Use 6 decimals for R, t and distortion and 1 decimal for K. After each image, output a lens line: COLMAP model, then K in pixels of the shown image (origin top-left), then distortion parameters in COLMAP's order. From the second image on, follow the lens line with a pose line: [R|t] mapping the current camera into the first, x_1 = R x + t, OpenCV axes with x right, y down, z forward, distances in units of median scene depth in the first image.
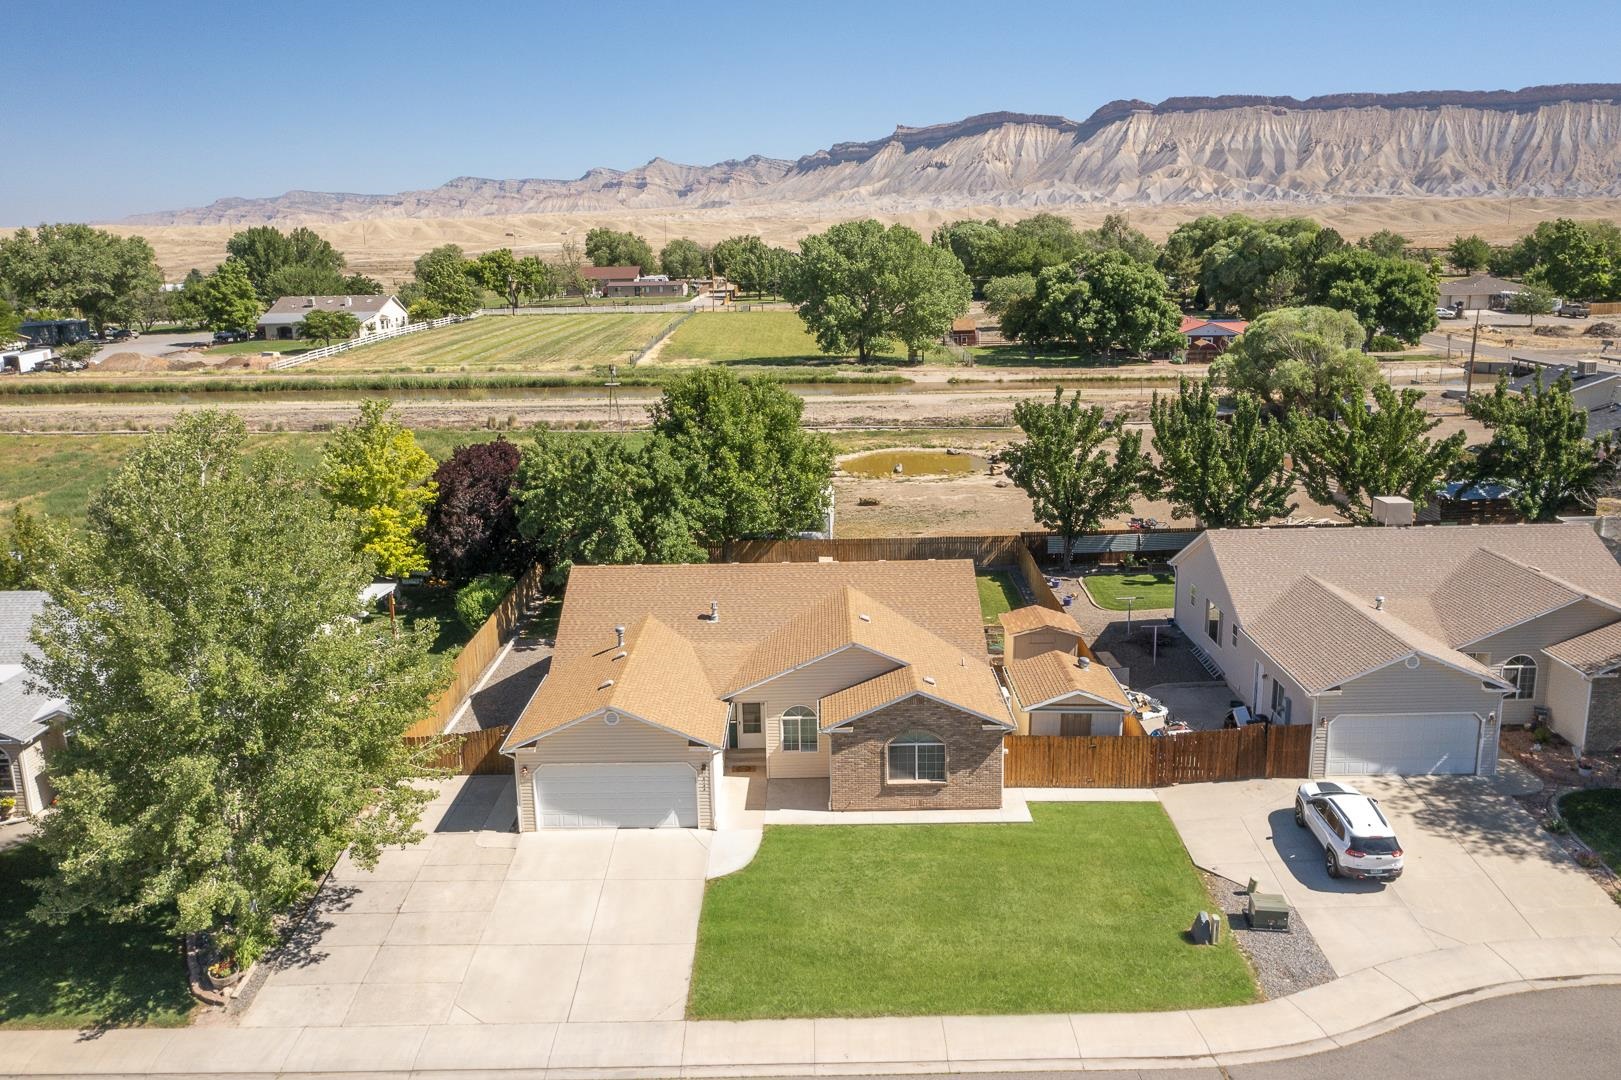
lens RADIAL K [[1287.6, 0, 804.6], [0, 1287.6, 539.3], [0, 0, 1]] dist [-0.006953, -0.000278]
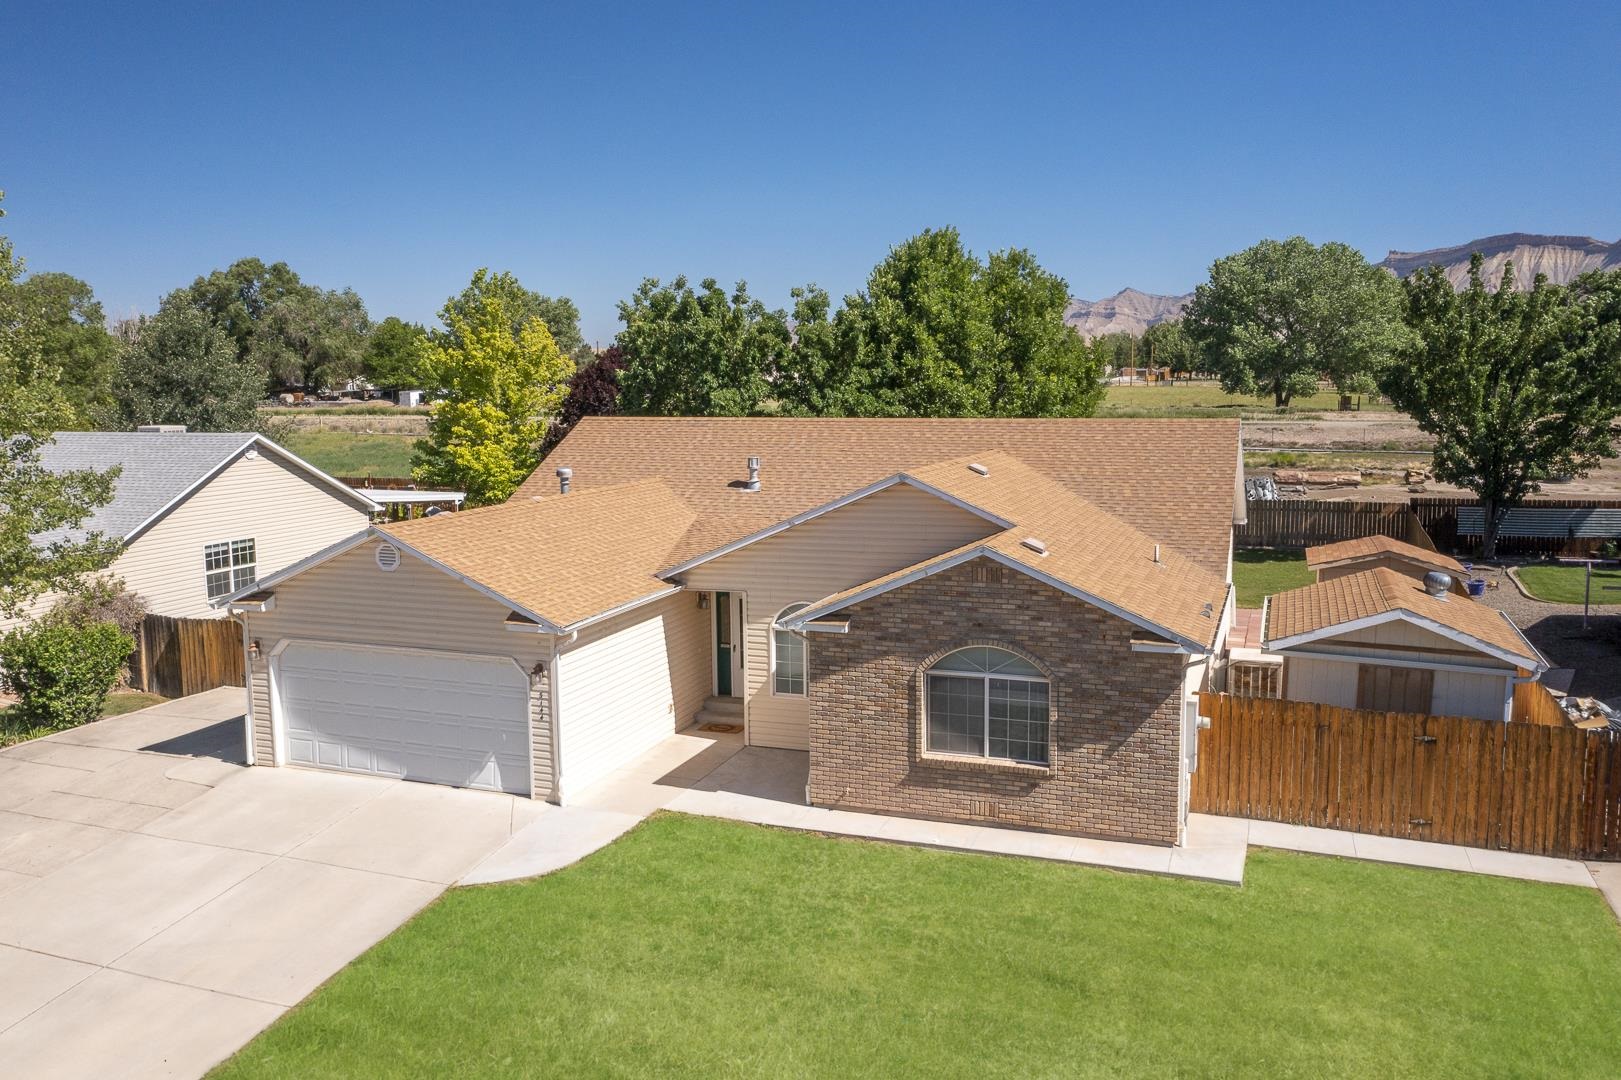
lens RADIAL K [[1285.1, 0, 805.8], [0, 1285.1, 536.4], [0, 0, 1]] dist [-0.014237, 0.001801]
pose [[0.938796, 0.052555, -0.340441, 0.152525], [-0.085894, 0.992791, -0.083599, 0.131320], [0.333594, 0.107724, 0.936542, 0.468429]]
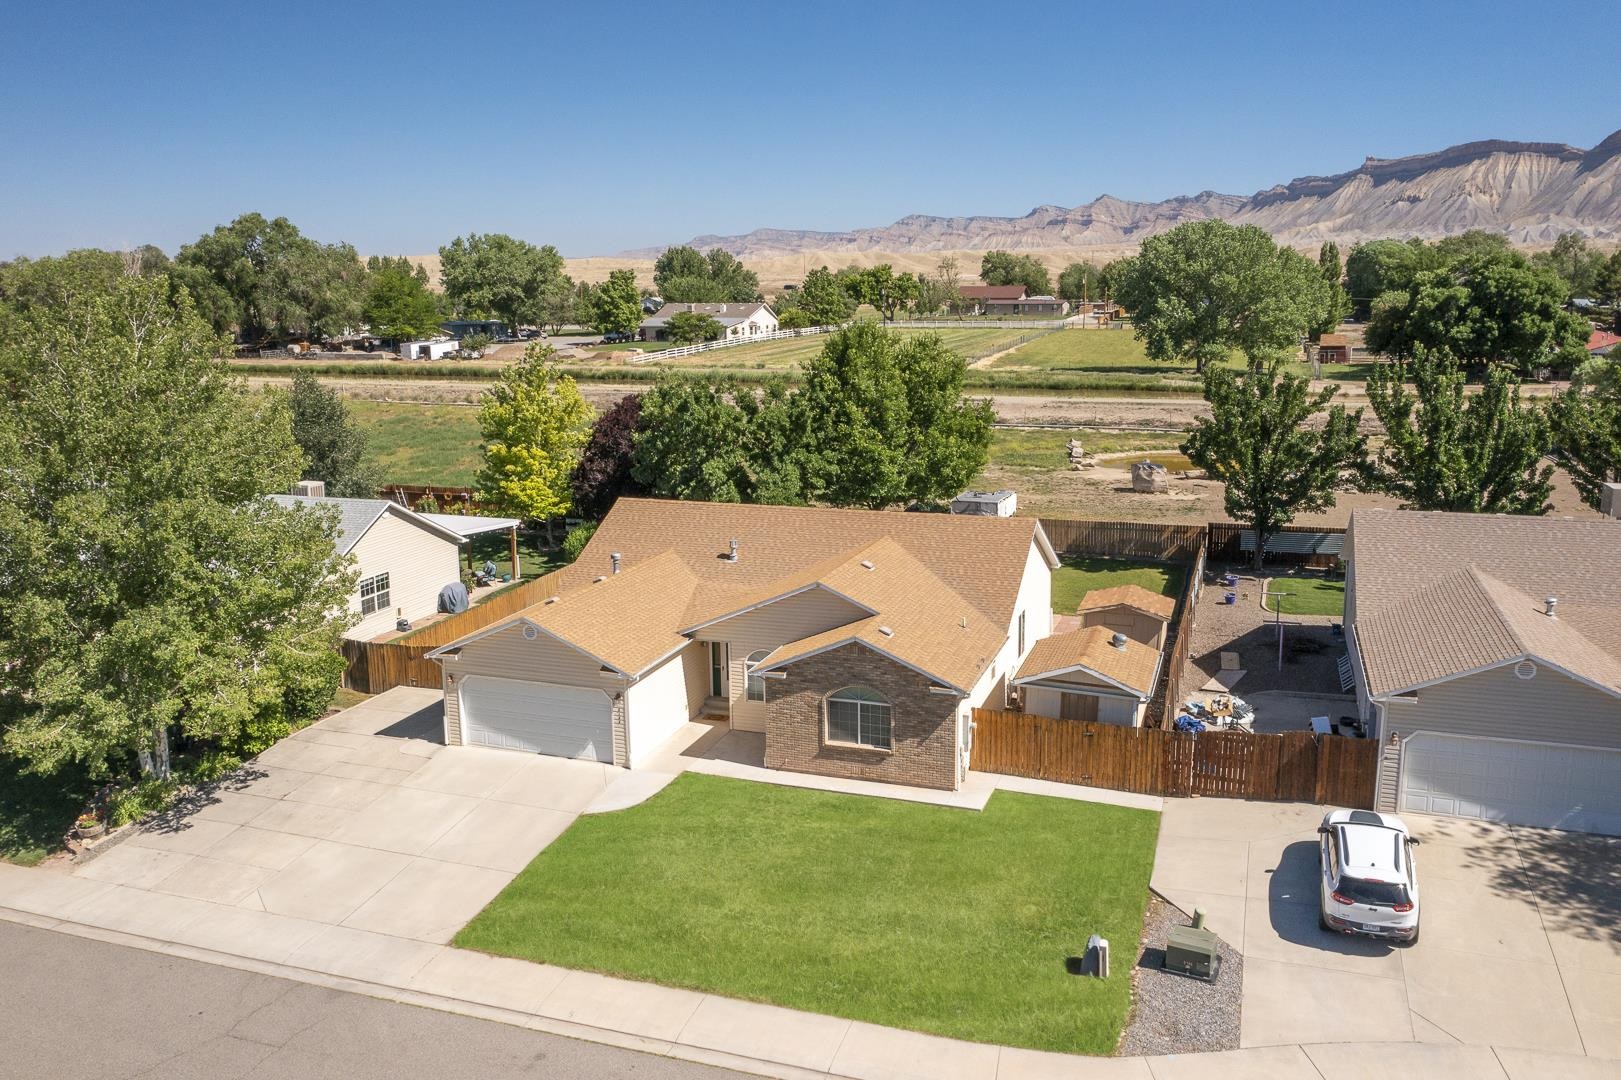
lens RADIAL K [[1276.5, 0, 806.7], [0, 1276.5, 542.9], [0, 0, 1]] dist [-0.010964, -0.000231]
pose [[0.945346, 0.073902, -0.317582, 0.270123], [-0.081041, 0.996667, -0.009311, 0.054996], [0.315836, 0.034539, 0.948185, 0.152290]]
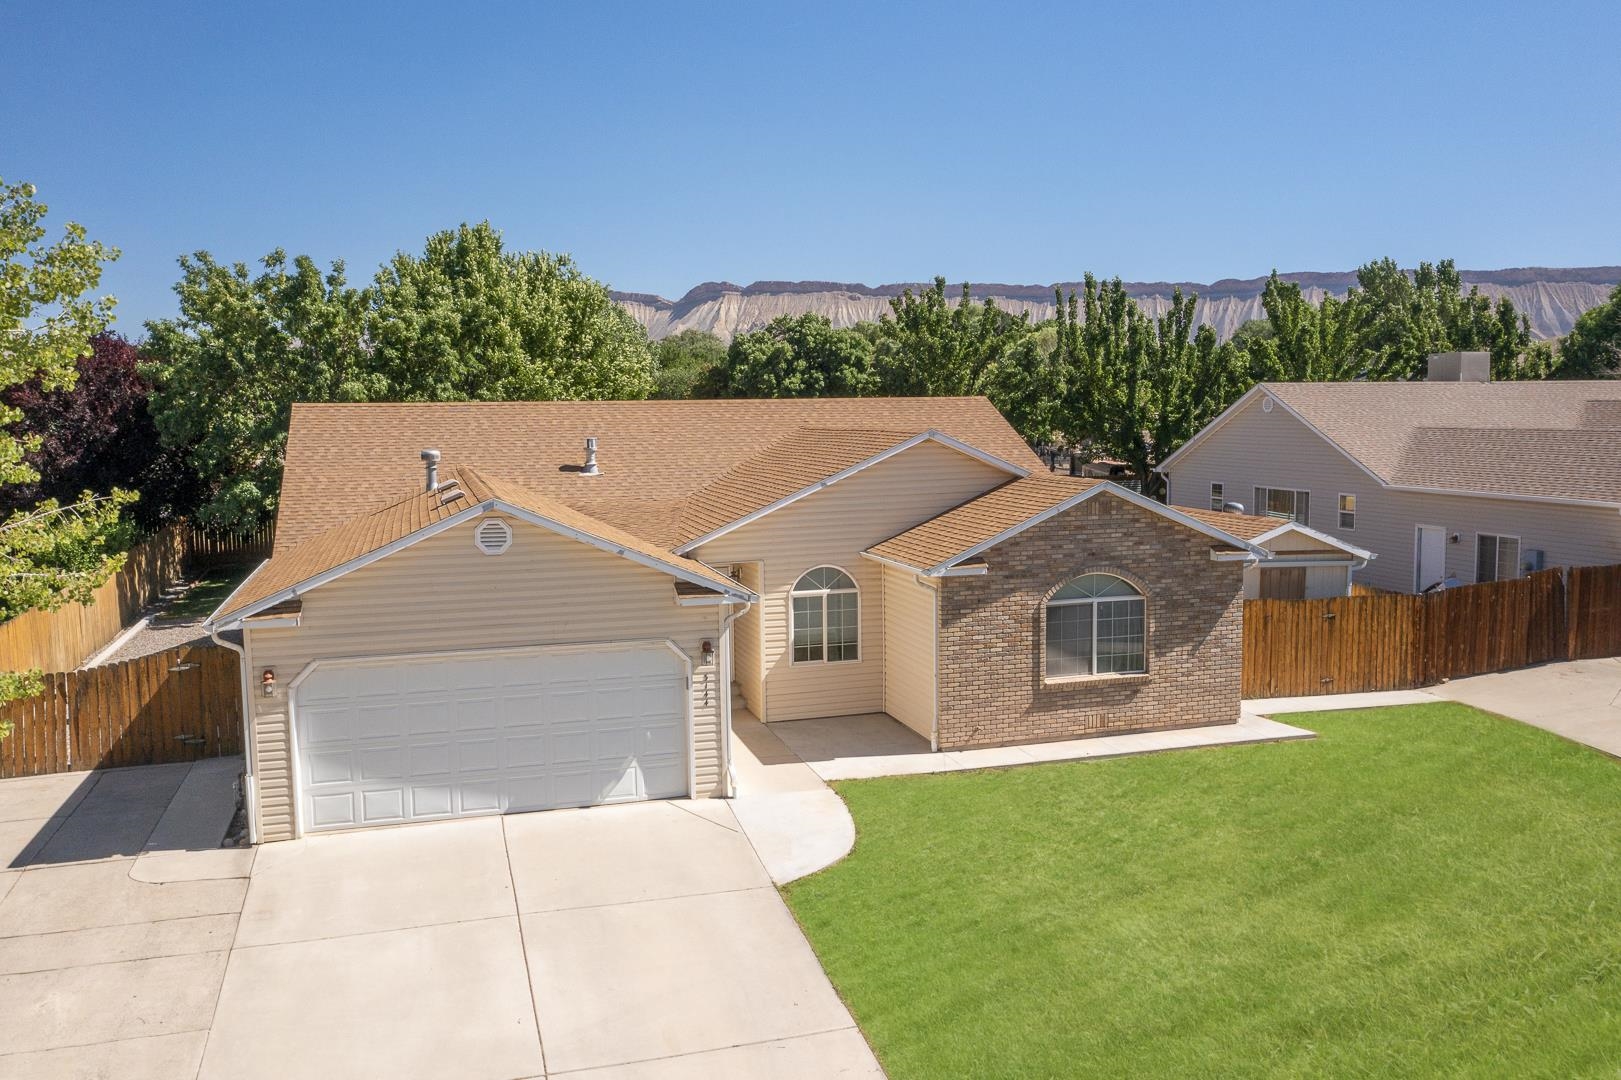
lens RADIAL K [[1287.6, 0, 804.6], [0, 1287.6, 539.3], [0, 0, 1]] dist [-0.006953, -0.000278]
pose [[0.954485, -0.023249, 0.297351, -0.146286], [0.061819, 0.990729, -0.120973, 0.161899], [-0.291781, 0.133849, 0.947073, 0.471200]]
